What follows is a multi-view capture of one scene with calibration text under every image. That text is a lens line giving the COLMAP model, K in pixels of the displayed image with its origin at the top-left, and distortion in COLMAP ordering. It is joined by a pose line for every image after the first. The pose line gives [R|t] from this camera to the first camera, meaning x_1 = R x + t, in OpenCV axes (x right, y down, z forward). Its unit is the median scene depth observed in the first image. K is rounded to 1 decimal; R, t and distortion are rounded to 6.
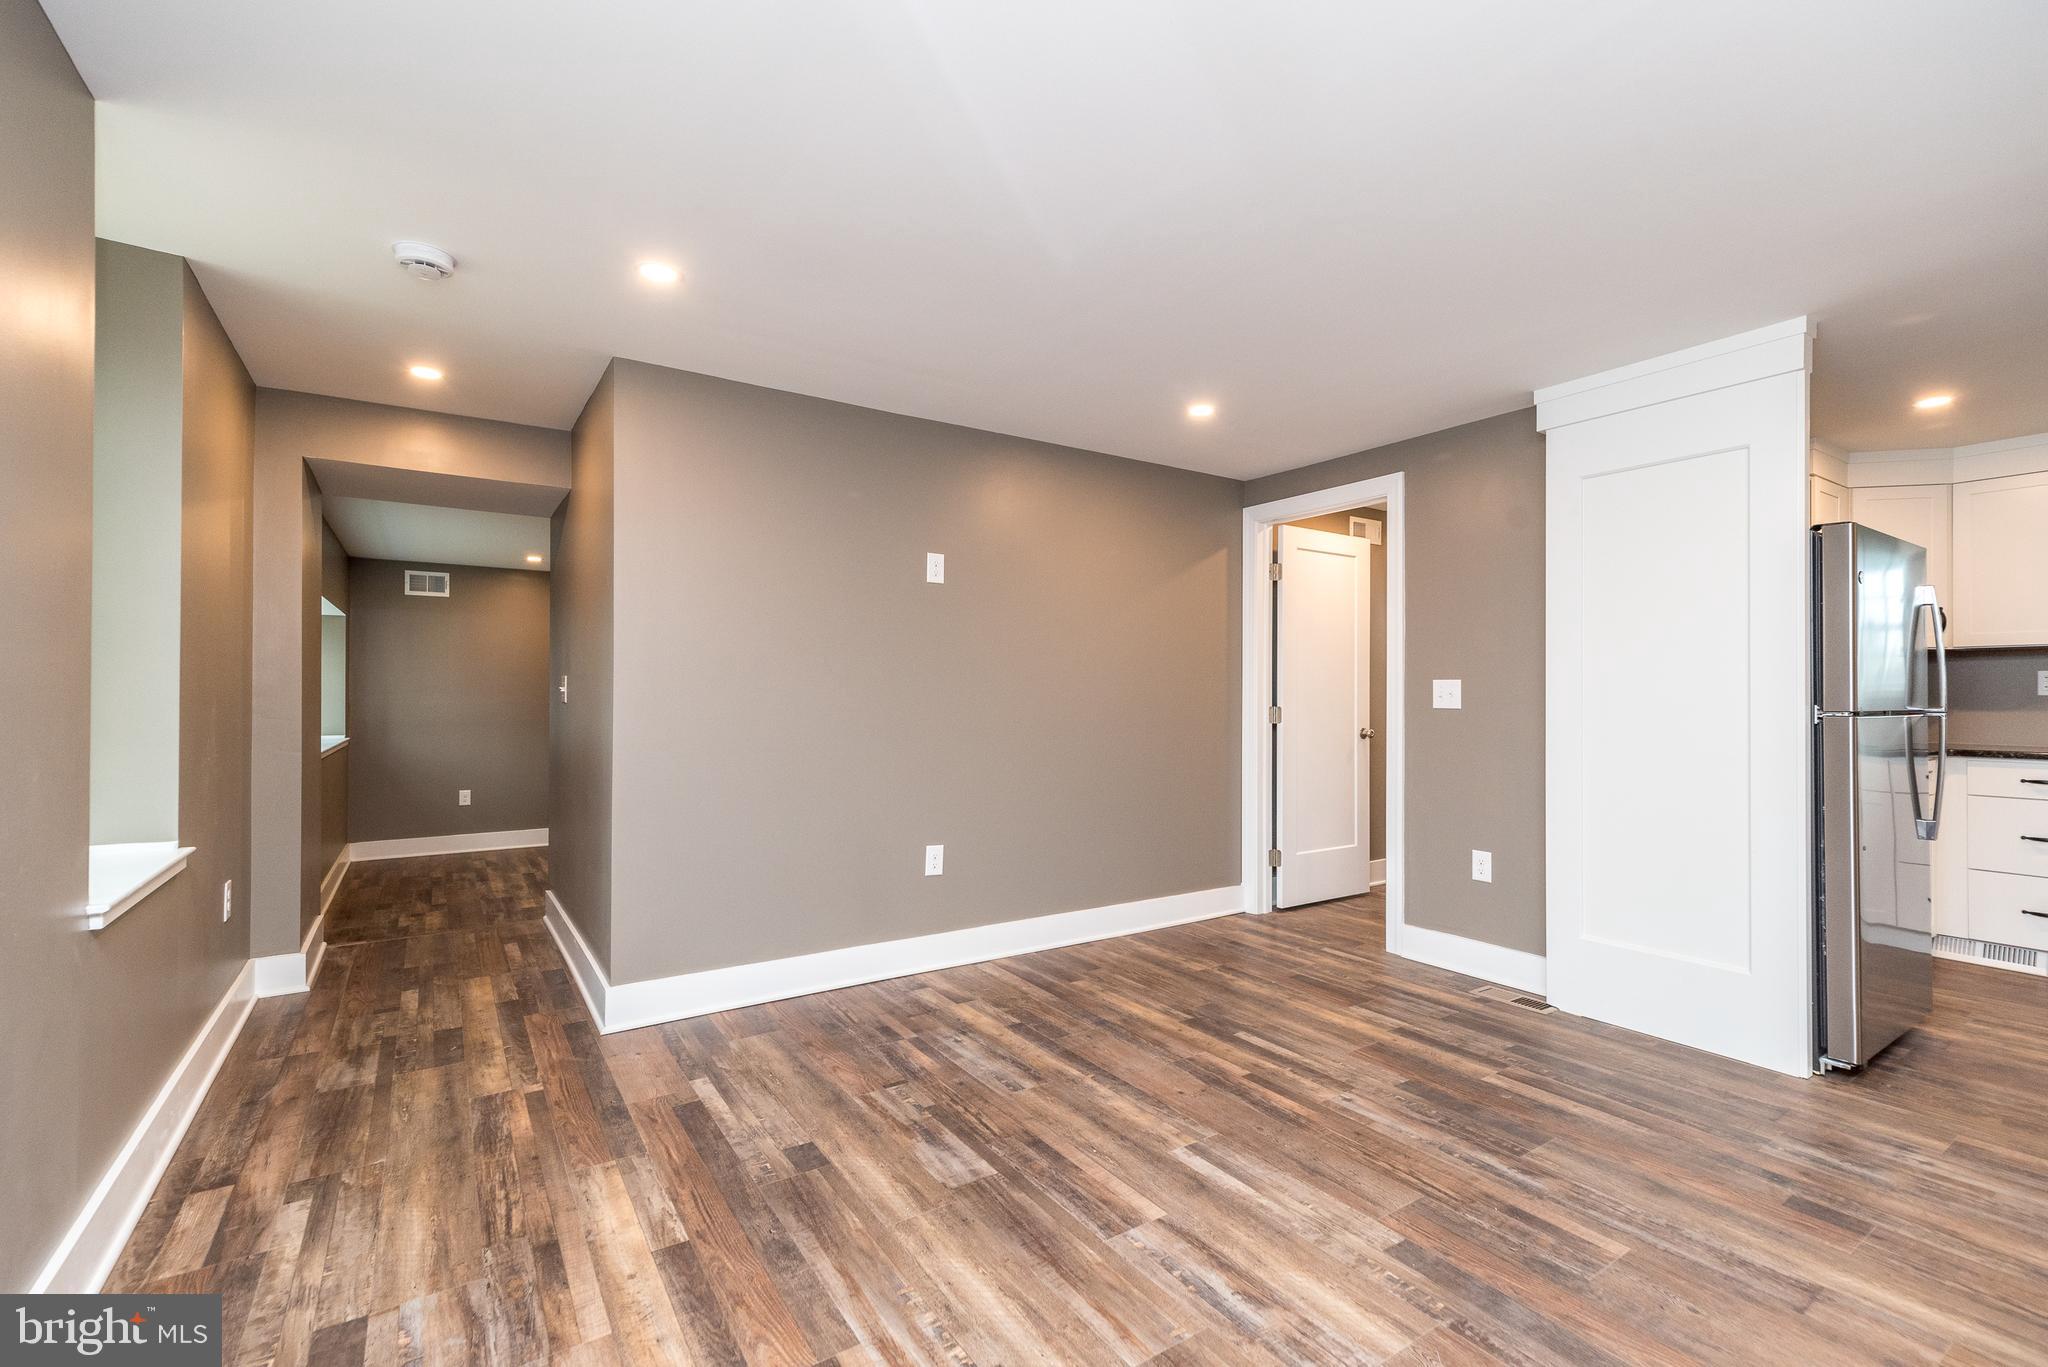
lens RADIAL K [[889.8, 0, 1028.3], [0, 889.8, 688.7], [0, 0, 1]] dist [0.007905, -0.000490]
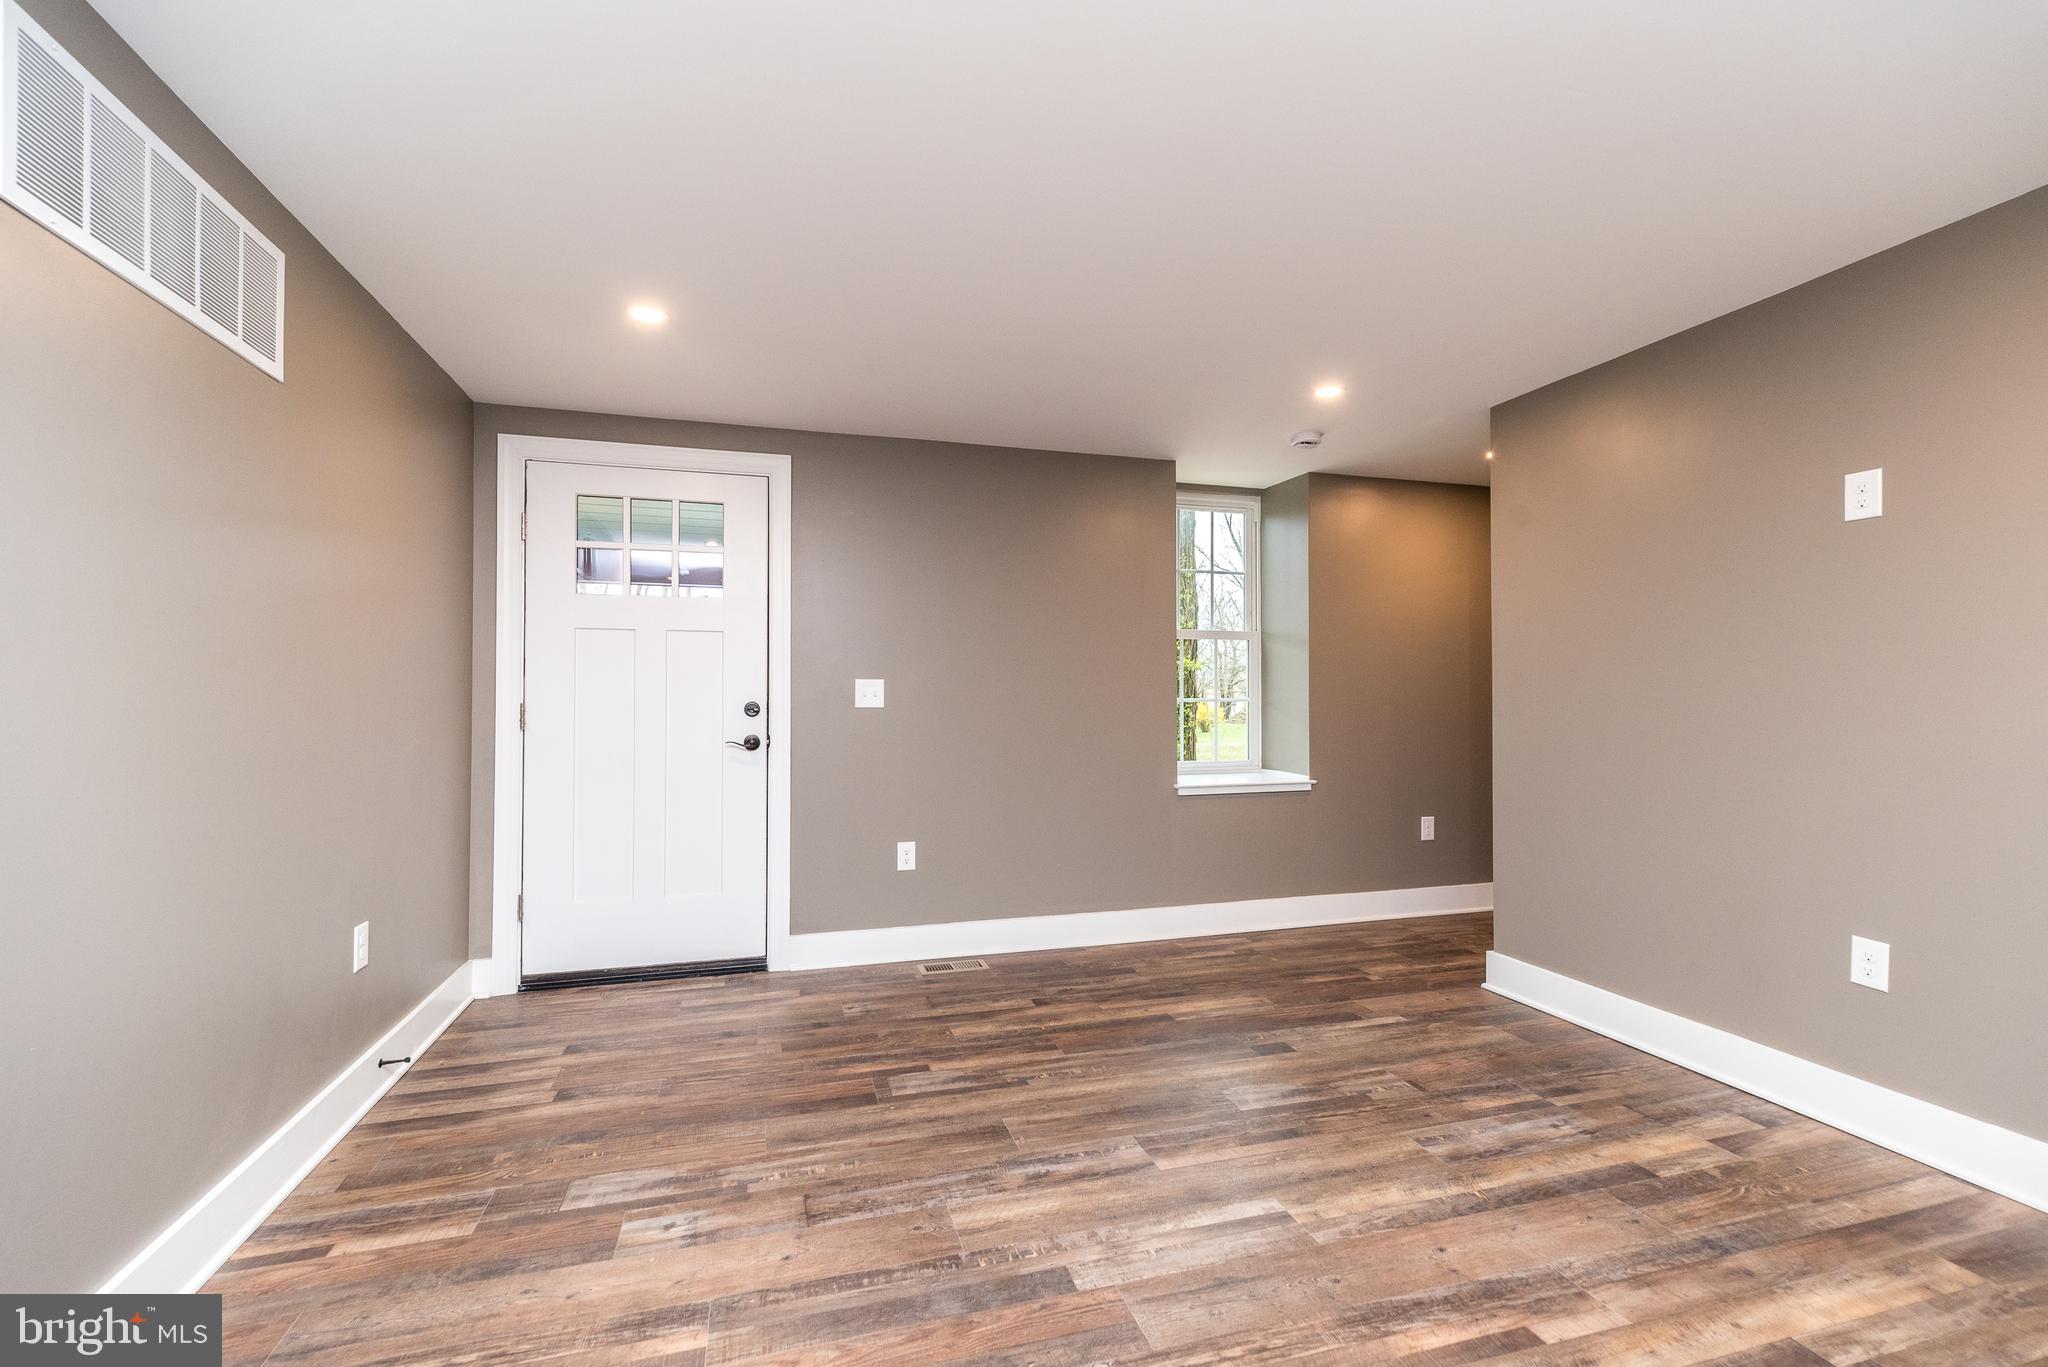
lens RADIAL K [[889.8, 0, 1023.6], [0, 889.8, 687.6], [0, 0, 1]] dist [0.007905, -0.000490]
pose [[-0.298102, -0.015810, -0.954403, 0.927783], [0.006011, 0.999812, -0.018440, 0.009816], [0.954515, -0.011234, -0.297951, 0.860338]]
